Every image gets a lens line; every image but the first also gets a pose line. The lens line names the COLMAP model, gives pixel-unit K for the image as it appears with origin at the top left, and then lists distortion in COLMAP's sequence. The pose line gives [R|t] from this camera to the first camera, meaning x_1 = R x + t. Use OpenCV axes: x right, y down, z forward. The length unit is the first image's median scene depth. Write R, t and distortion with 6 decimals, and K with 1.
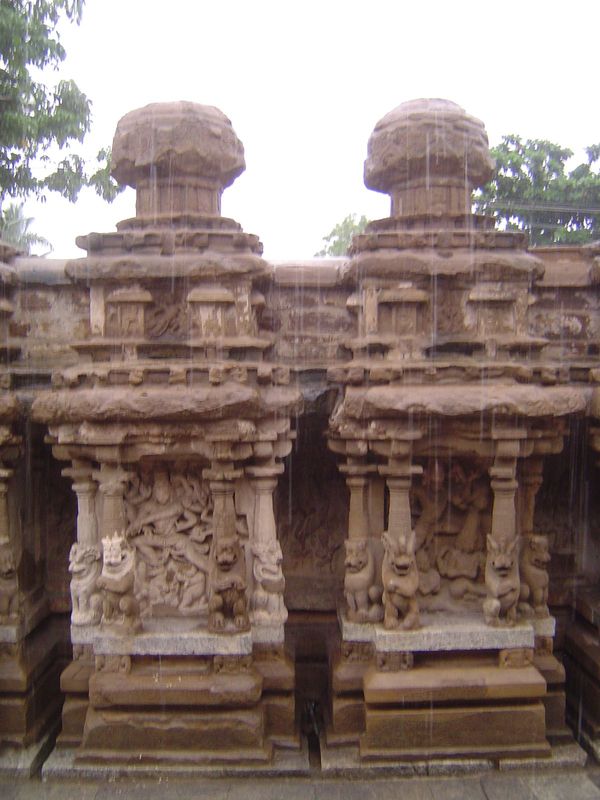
lens RADIAL K [[943.4, 0, 300.0], [0, 943.4, 400.0], [0, 0, 1]] dist [-0.120105, -0.034653]
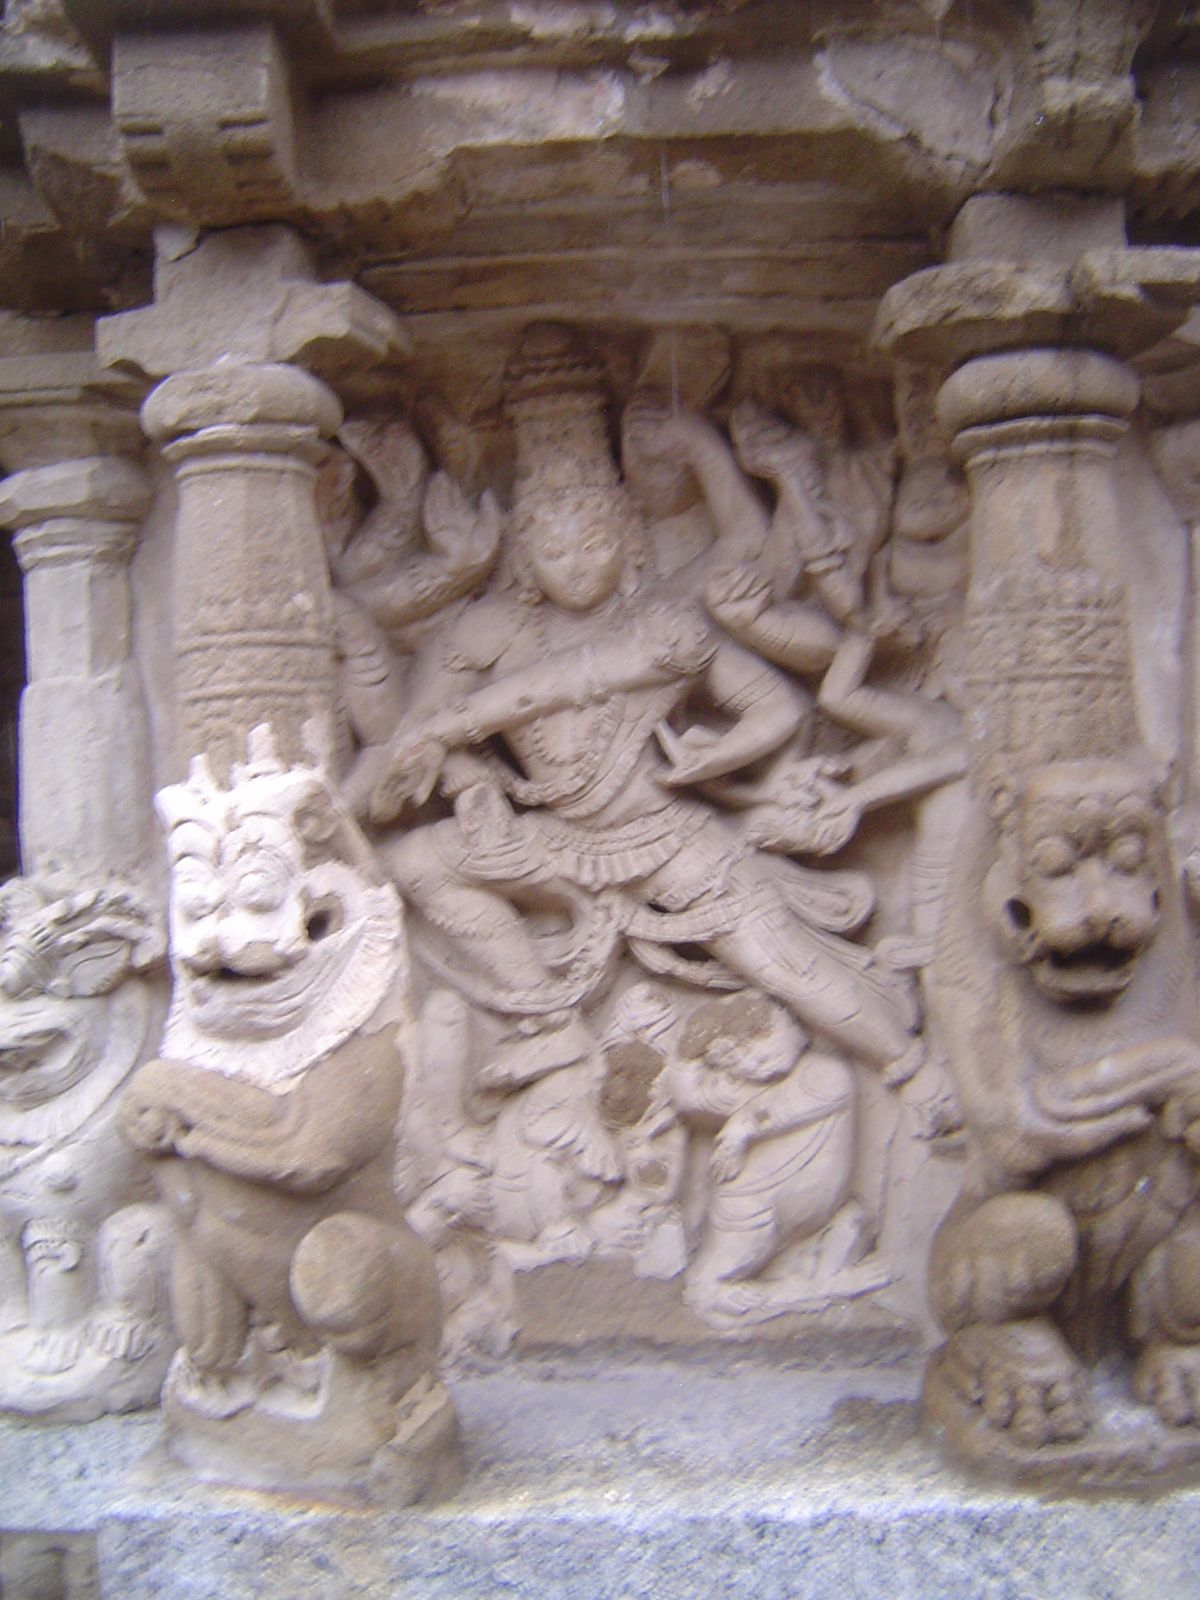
lens RADIAL K [[1886.7, 0, 600.0], [0, 1886.7, 800.0], [0, 0, 1]] dist [-0.120105, -0.034653]
pose [[0.999024, -0.016214, -0.041094, -0.130386], [0.015312, 0.999637, -0.022166, 0.149373], [0.041438, 0.021516, 0.998909, 0.695520]]
